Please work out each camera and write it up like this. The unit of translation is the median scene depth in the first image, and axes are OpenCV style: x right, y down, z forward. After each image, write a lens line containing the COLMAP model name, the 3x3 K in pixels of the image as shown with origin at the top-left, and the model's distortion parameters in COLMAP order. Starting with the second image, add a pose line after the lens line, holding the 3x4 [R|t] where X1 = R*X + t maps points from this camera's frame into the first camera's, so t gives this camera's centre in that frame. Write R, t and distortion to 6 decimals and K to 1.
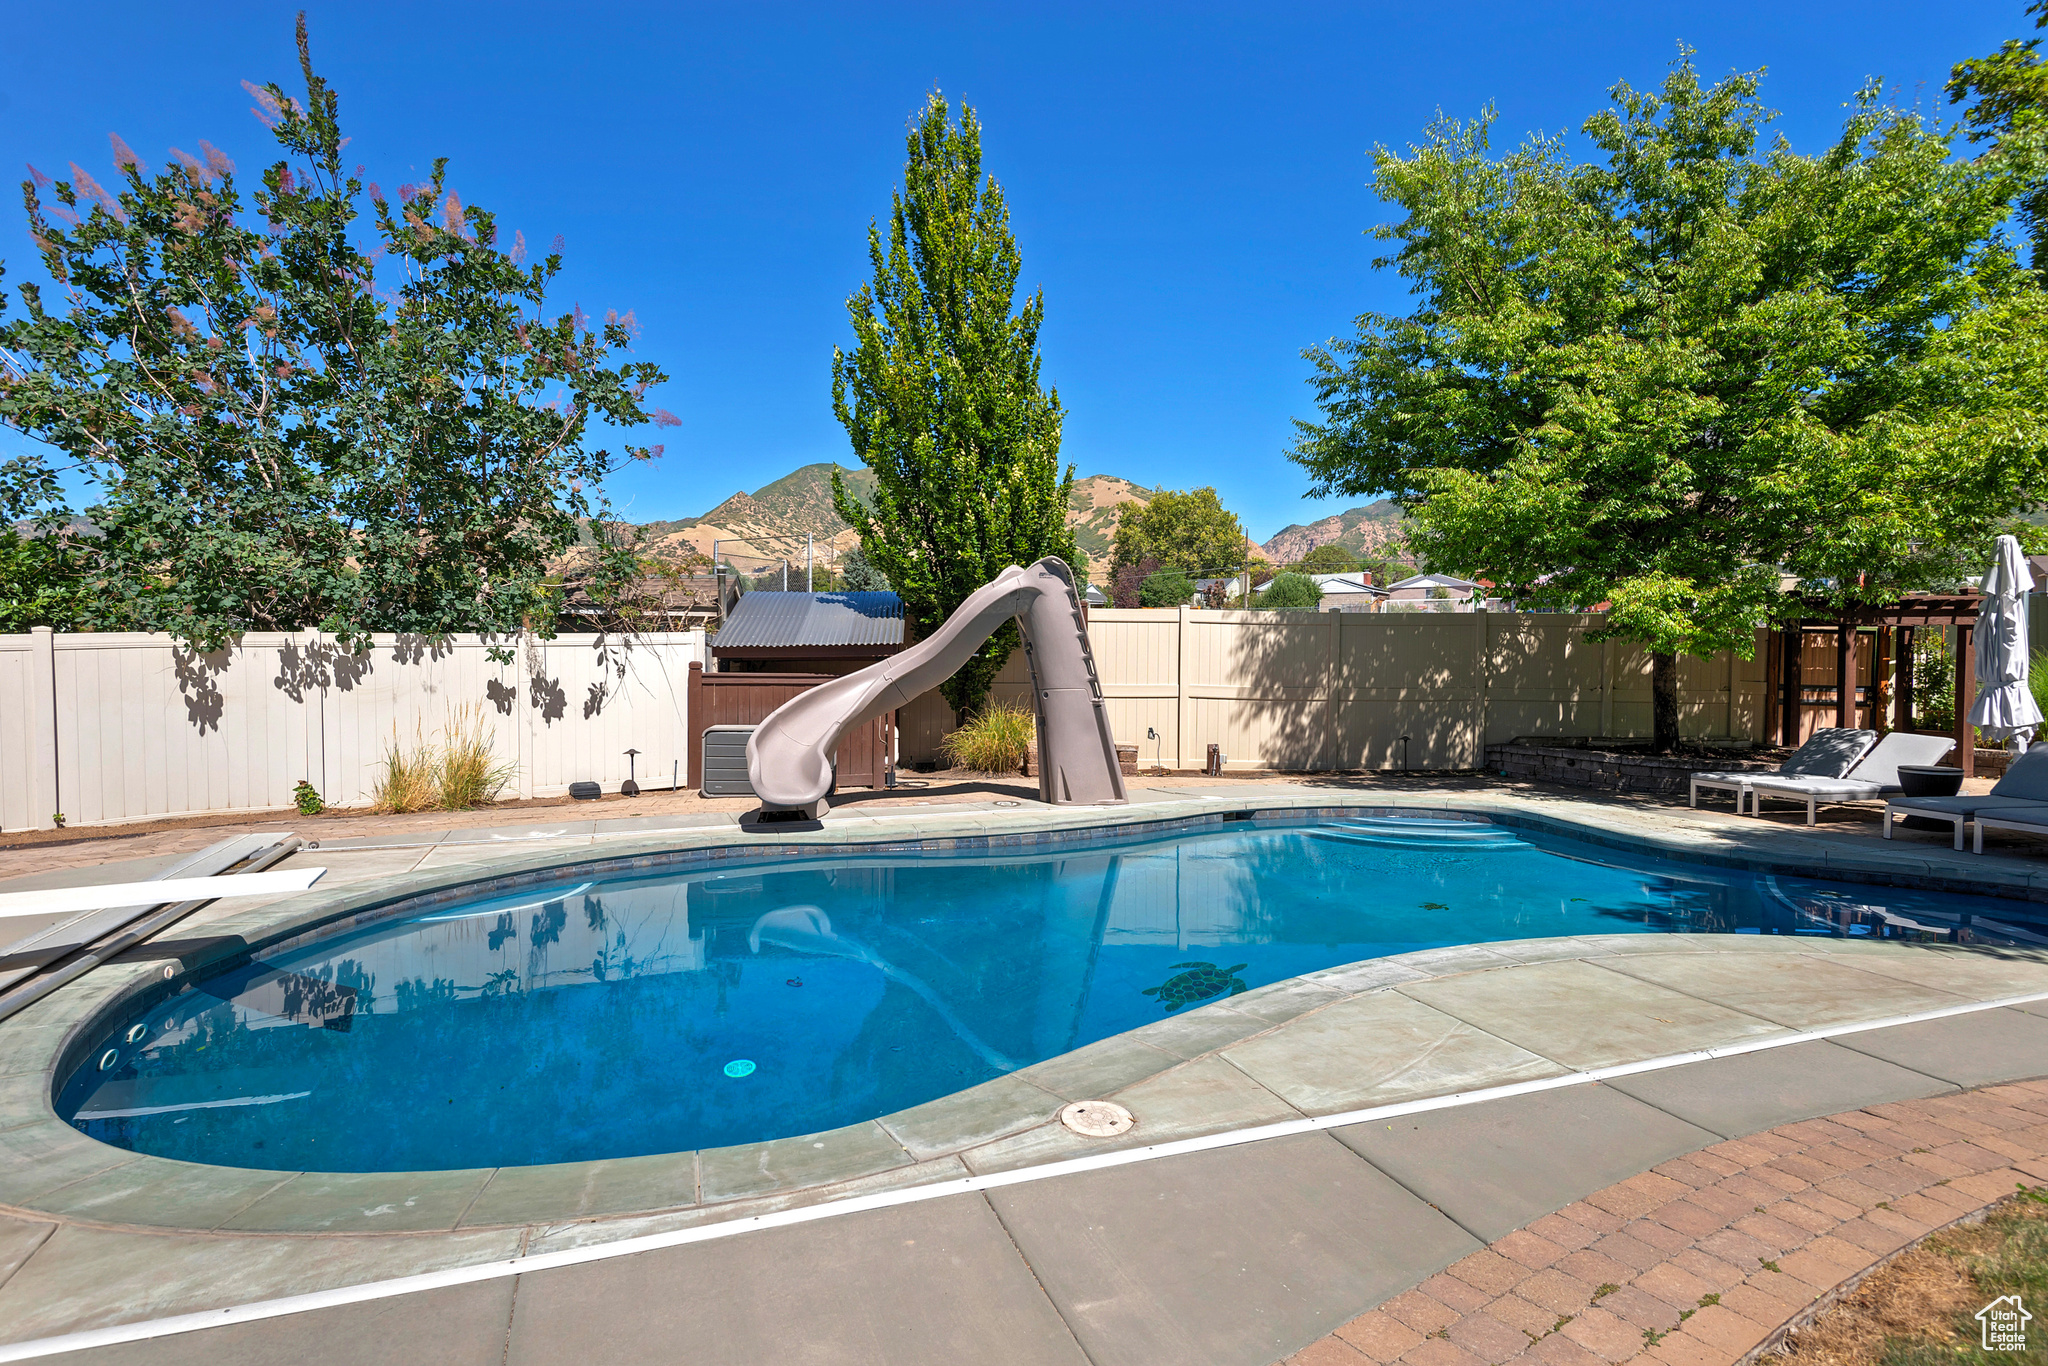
lens RADIAL K [[1107.8, 0, 1024.0], [0, 1107.8, 683.0], [0, 0, 1]] dist [0.005462, 0.002532]
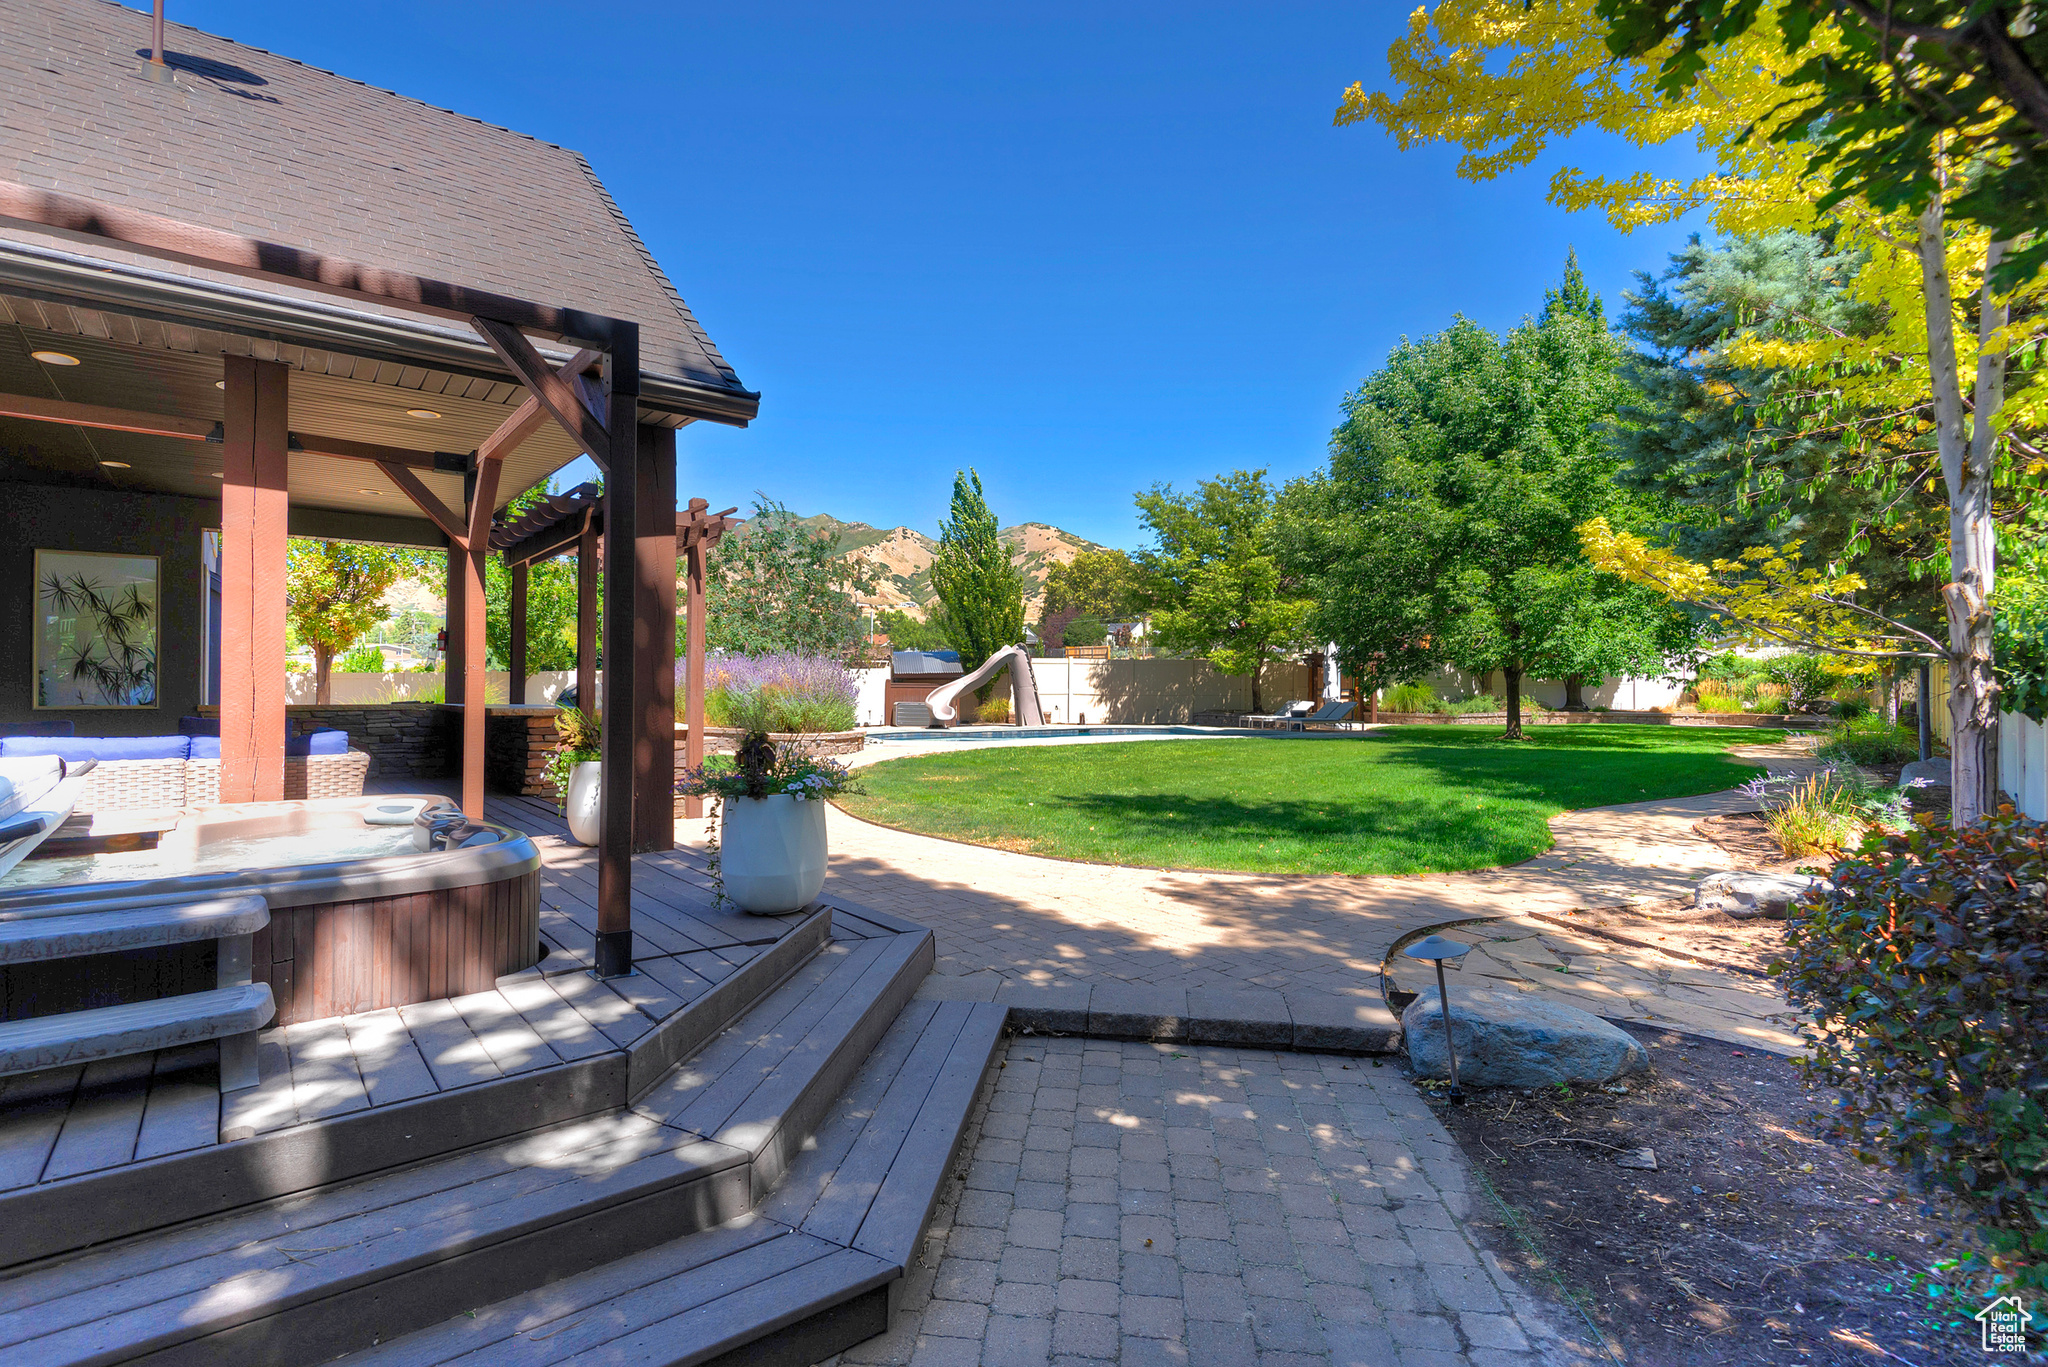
lens RADIAL K [[997.7, 0, 1021.9], [0, 997.7, 655.9], [0, 0, 1]] dist [0.001525, -0.010352]
pose [[0.998309, -0.001915, 0.058100, -0.110142], [0.005108, 0.998480, -0.054869, 0.058701], [-0.057907, 0.055073, 0.996802, -1.445146]]
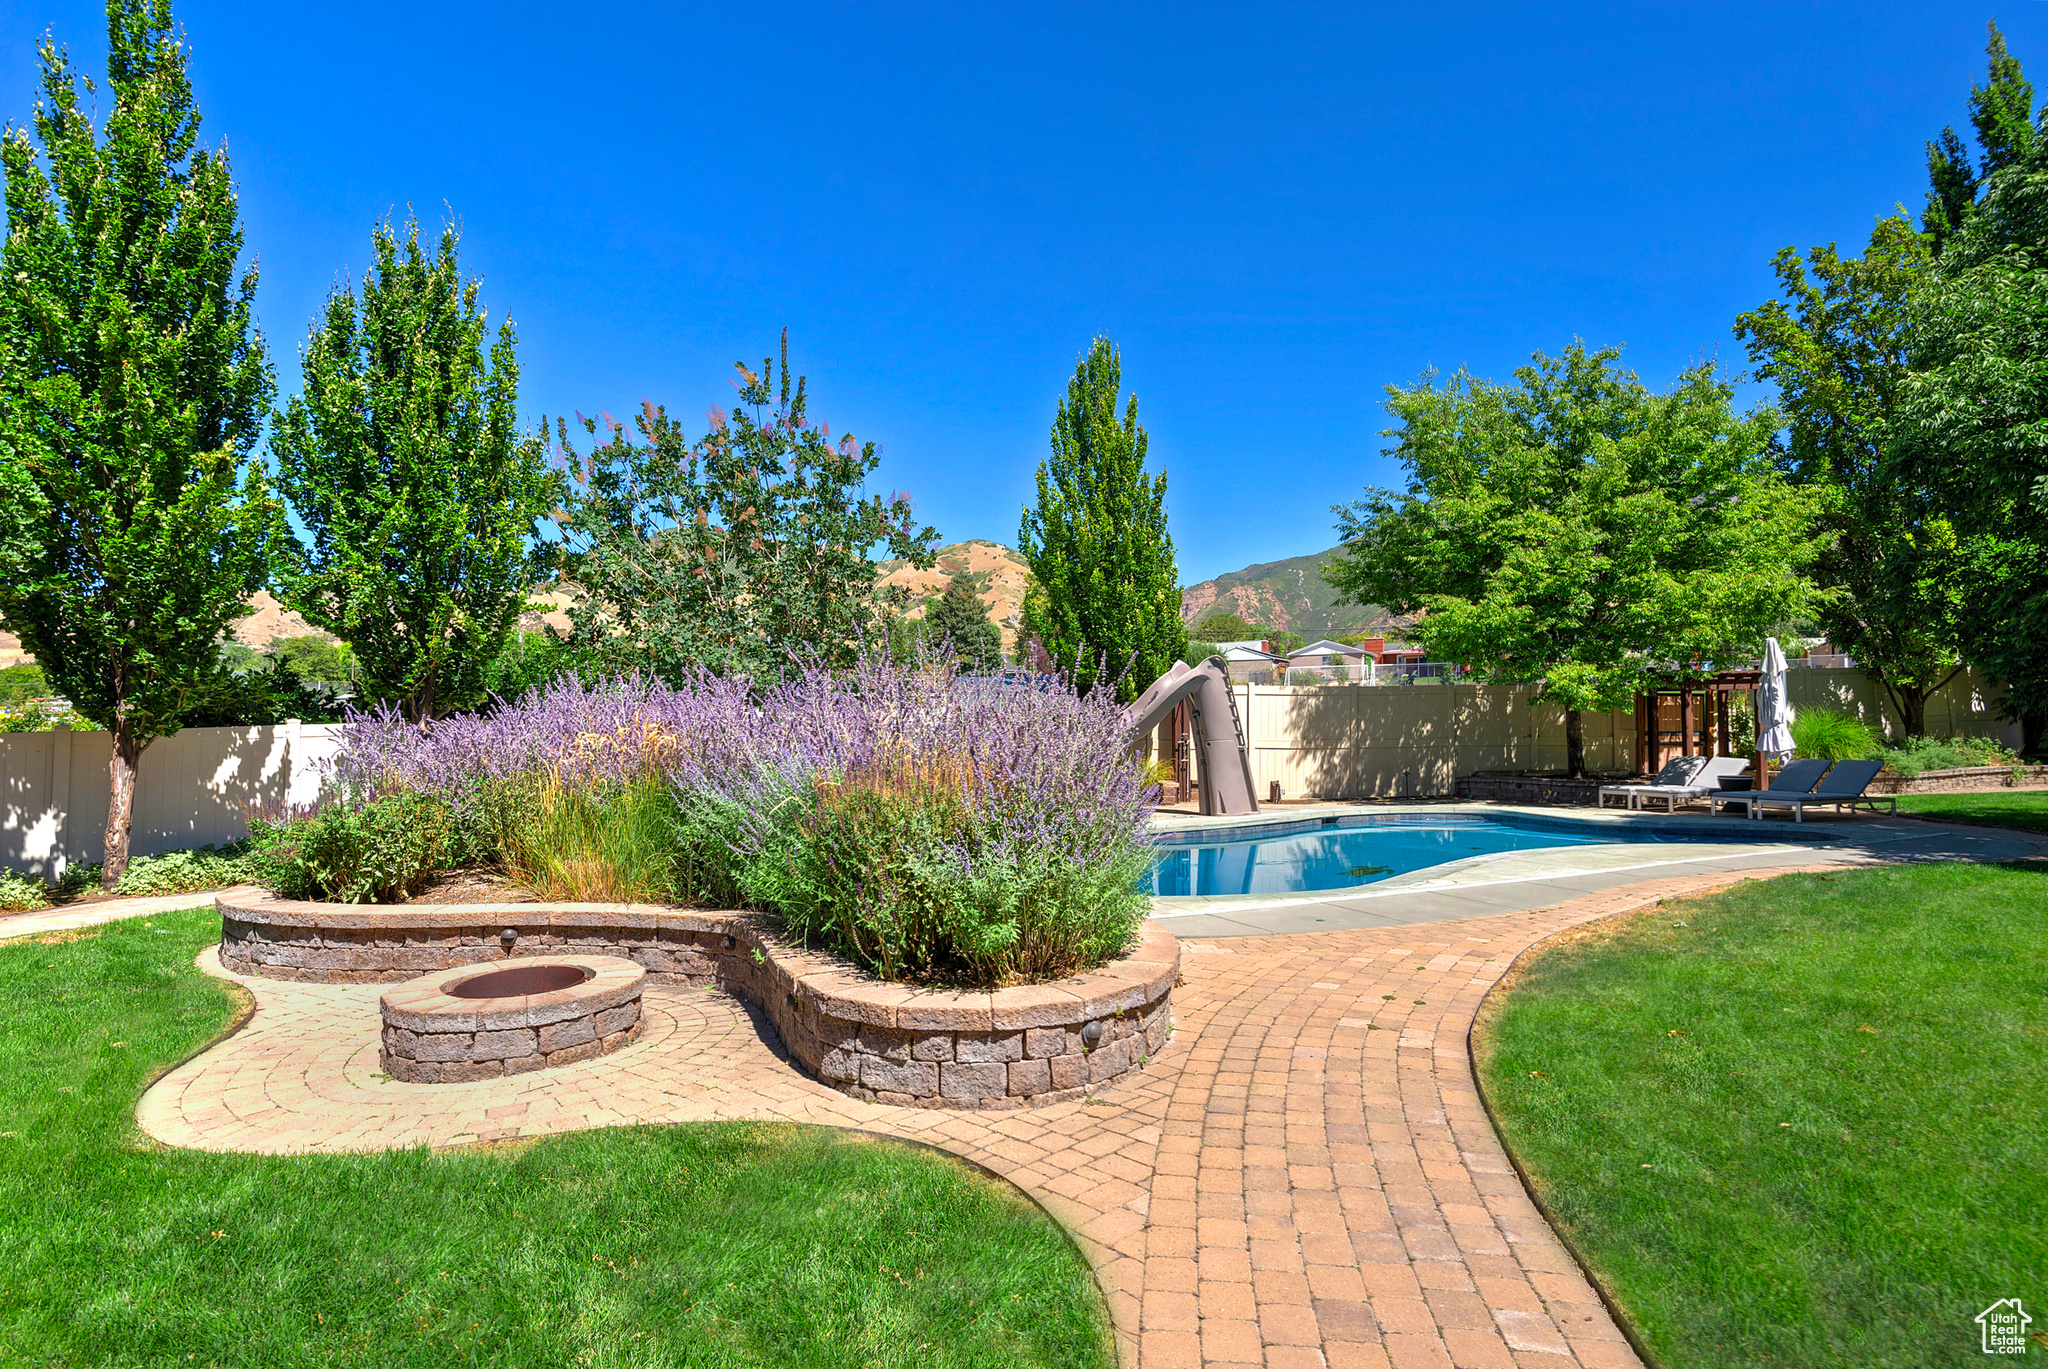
lens RADIAL K [[1118.2, 0, 1049.7], [0, 1118.2, 701.8], [0, 0, 1]] dist [0.030226, 0.000095]
pose [[0.992504, -0.012989, 0.121522, -0.349063], [0.018295, 0.998923, -0.042643, 0.015058], [-0.120837, 0.044547, 0.991672, -0.477138]]
